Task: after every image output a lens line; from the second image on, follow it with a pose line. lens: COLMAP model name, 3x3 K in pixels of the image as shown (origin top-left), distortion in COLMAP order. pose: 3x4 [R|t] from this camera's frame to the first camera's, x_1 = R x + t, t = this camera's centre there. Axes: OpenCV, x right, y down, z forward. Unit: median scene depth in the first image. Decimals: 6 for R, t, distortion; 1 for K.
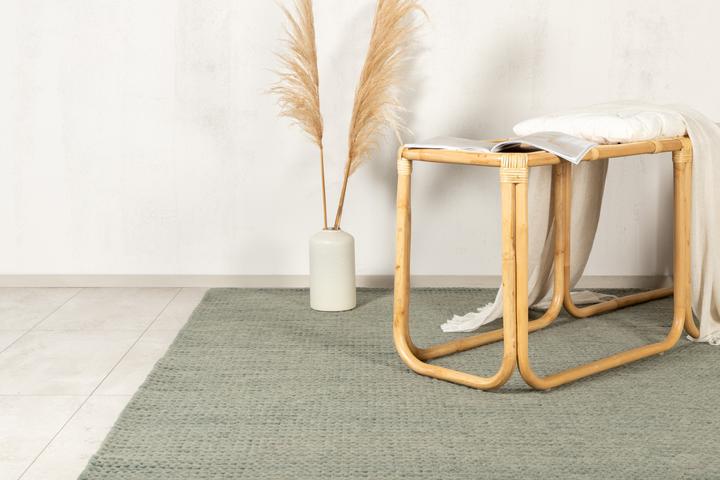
lens RADIAL K [[1223.8, 0, 360.0], [0, 1223.8, 240.0], [0, 0, 1]] dist [0.039973, 0.119096]
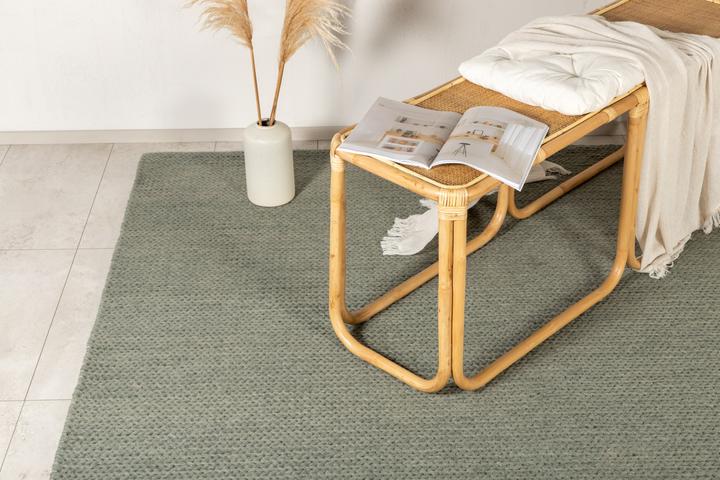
lens RADIAL K [[1220.1, 0, 360.0], [0, 1220.1, 240.0], [0, 0, 1]] dist [0.048563, 0.117663]
pose [[0.999475, -0.018134, 0.026863, 0.023606], [0.005959, 0.917513, 0.397661, -0.324422], [-0.031859, -0.397292, 0.917139, 0.108897]]
